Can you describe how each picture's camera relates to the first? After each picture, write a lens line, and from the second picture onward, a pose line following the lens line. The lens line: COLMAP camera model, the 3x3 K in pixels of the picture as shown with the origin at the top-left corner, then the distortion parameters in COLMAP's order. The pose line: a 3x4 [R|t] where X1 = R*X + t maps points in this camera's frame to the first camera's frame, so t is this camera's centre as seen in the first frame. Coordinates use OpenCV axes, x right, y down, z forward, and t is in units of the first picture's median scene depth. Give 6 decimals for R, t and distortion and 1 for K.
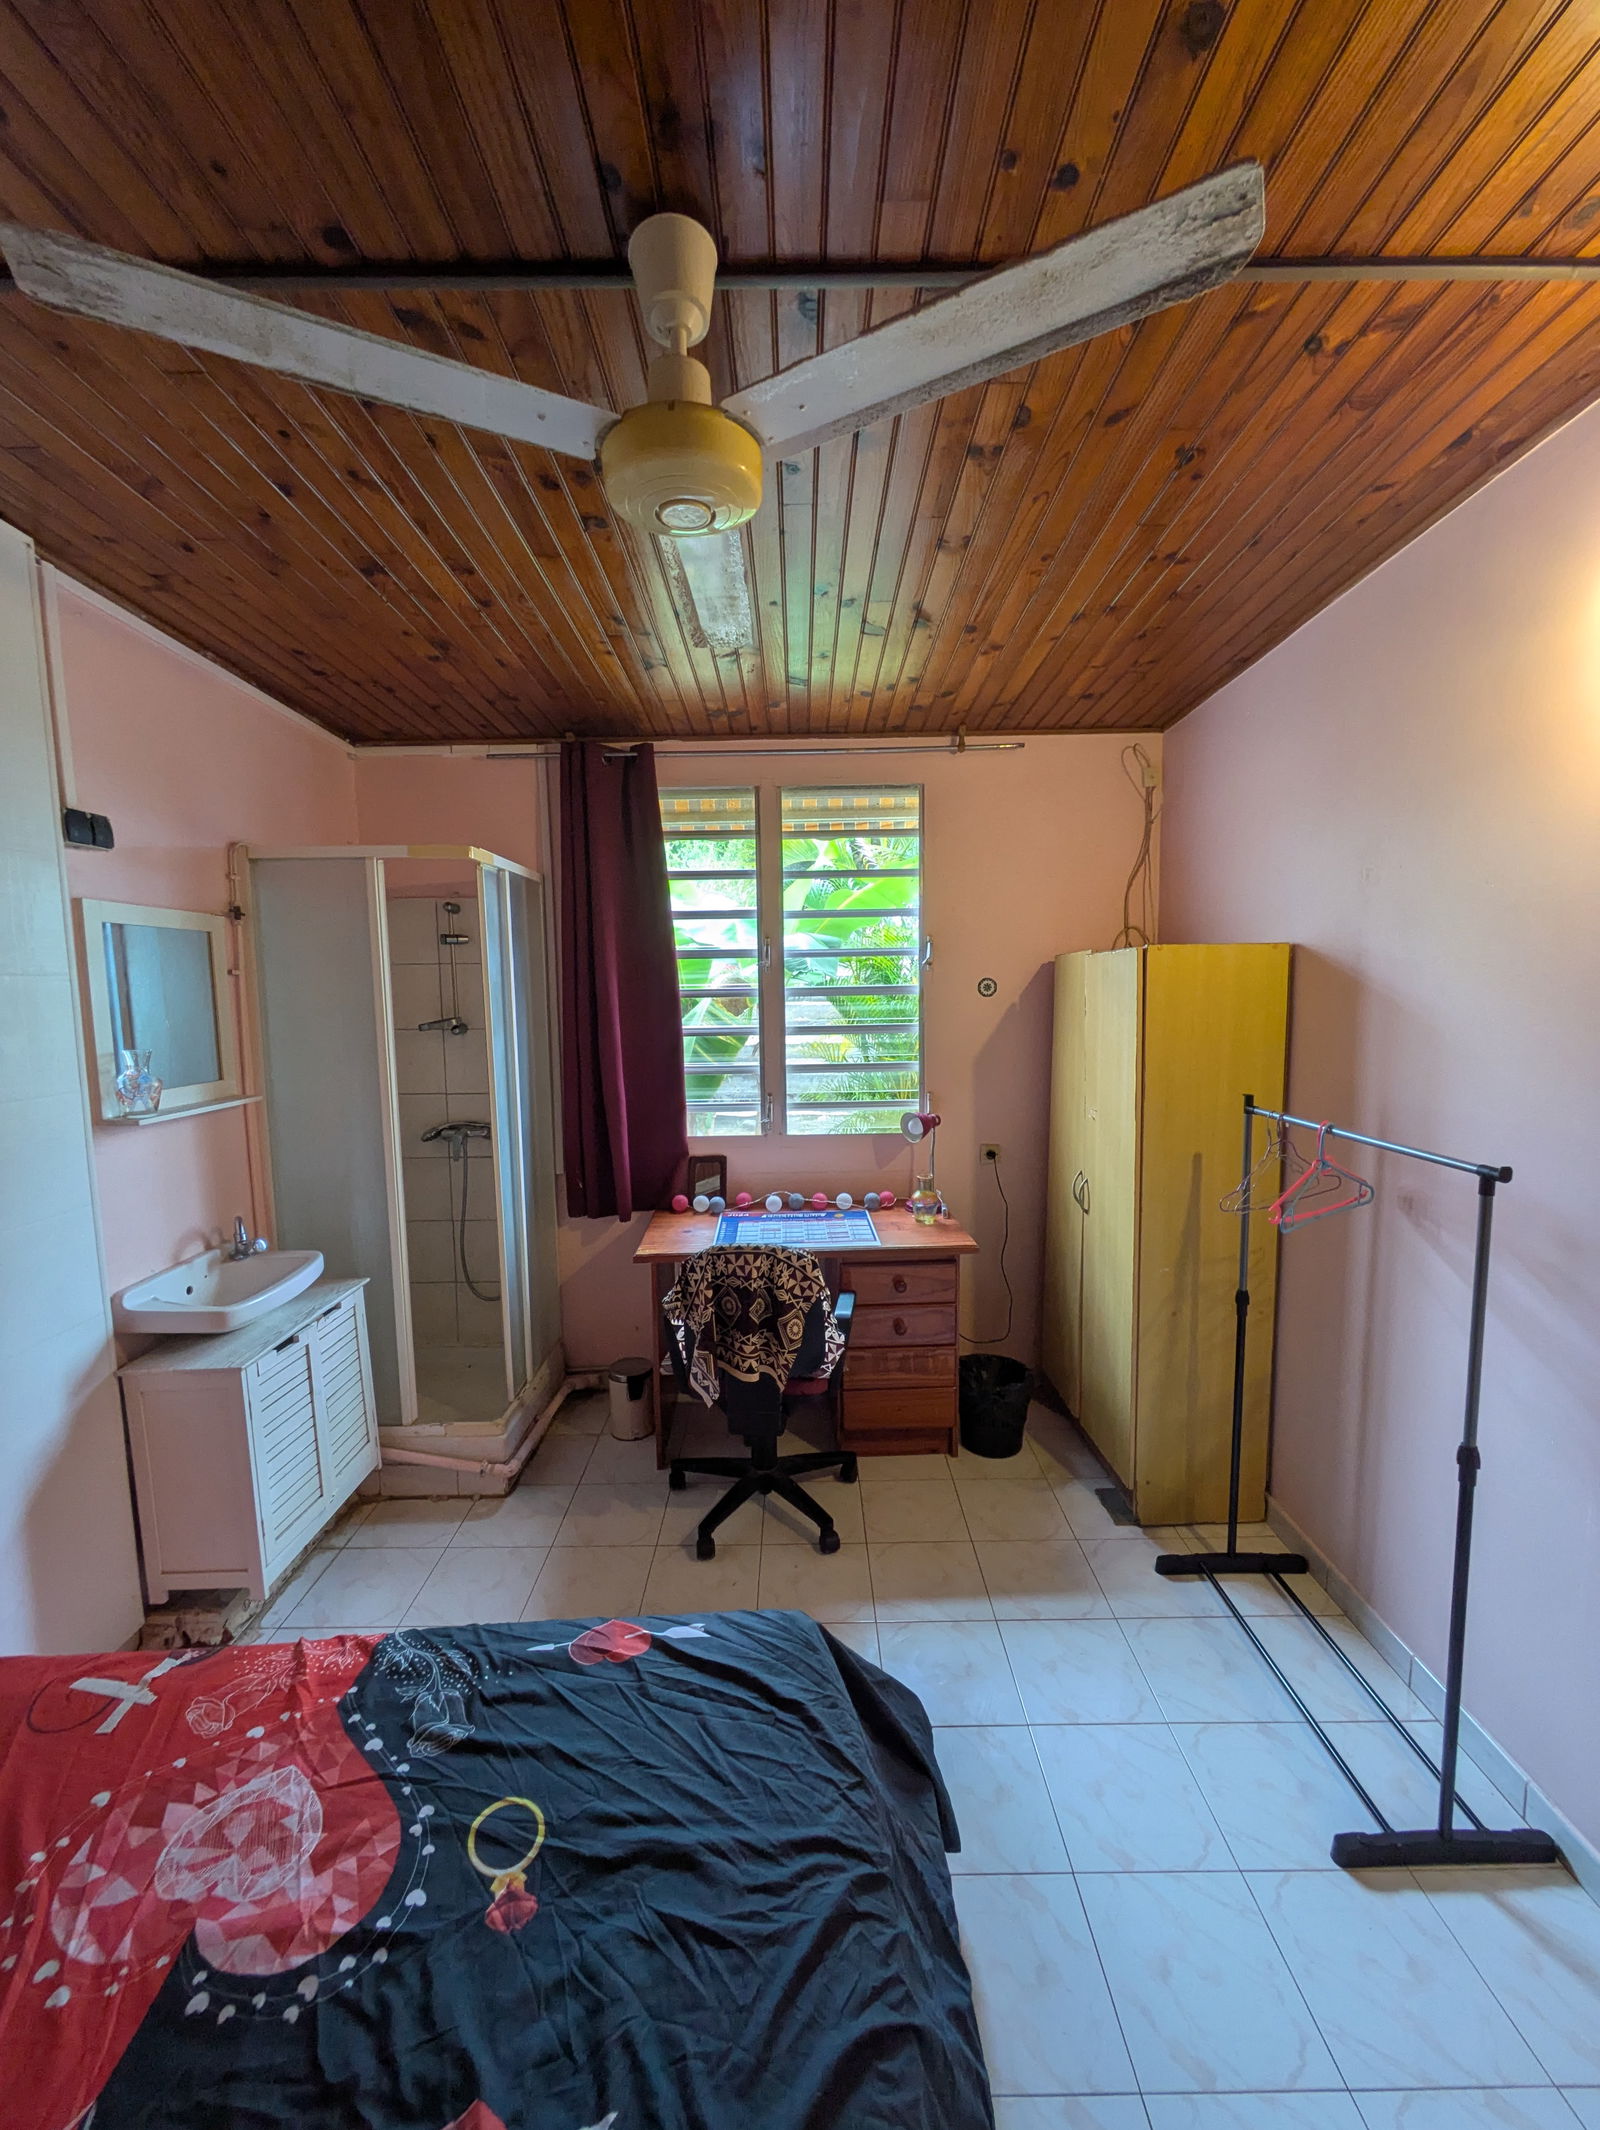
lens RADIAL K [[835.8, 0, 806.4], [0, 835.8, 1067.3], [0, 0, 1]] dist [-0.006714, -0.000229]
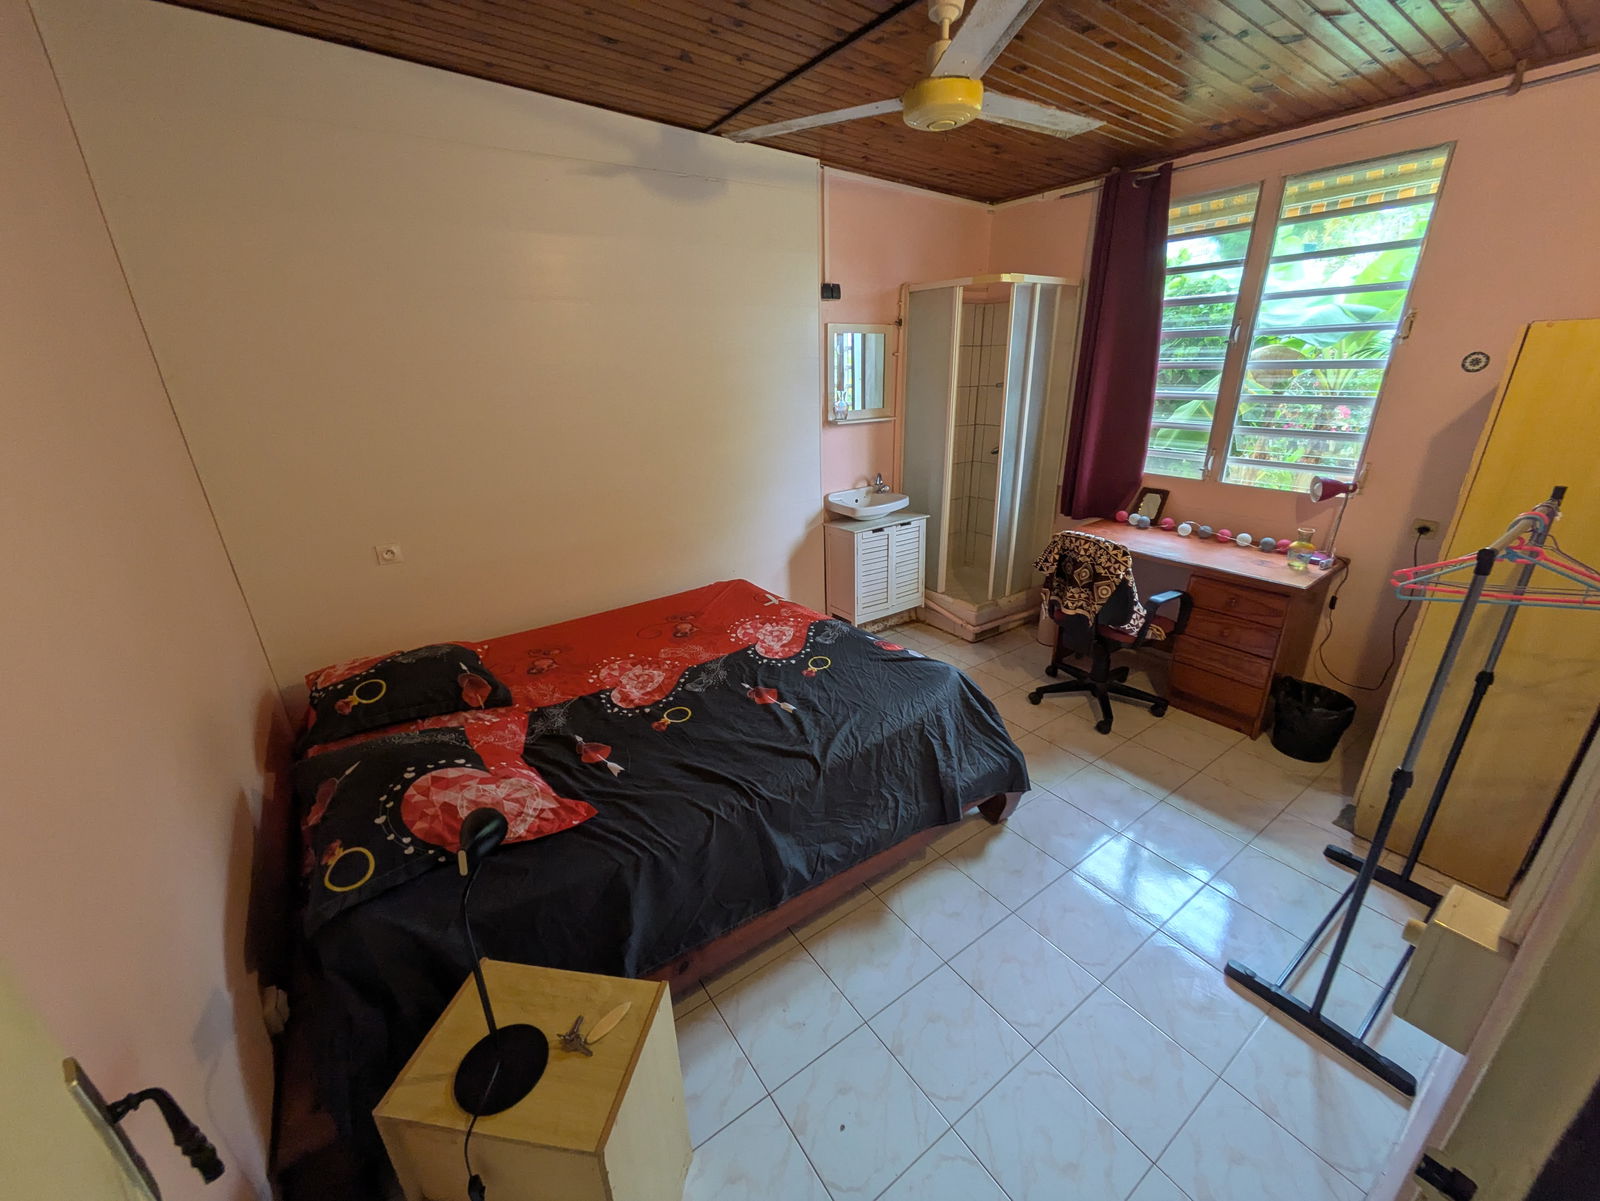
lens RADIAL K [[627.9, 0, 805.3], [0, 627.9, 605.4], [0, 0, 1]] dist [-0.006714, -0.000229]
pose [[0.573793, 0.298129, -0.762811, 0.515253], [-0.067609, 0.945456, 0.318656, -0.005839], [0.816205, -0.131270, 0.562652, -0.126715]]
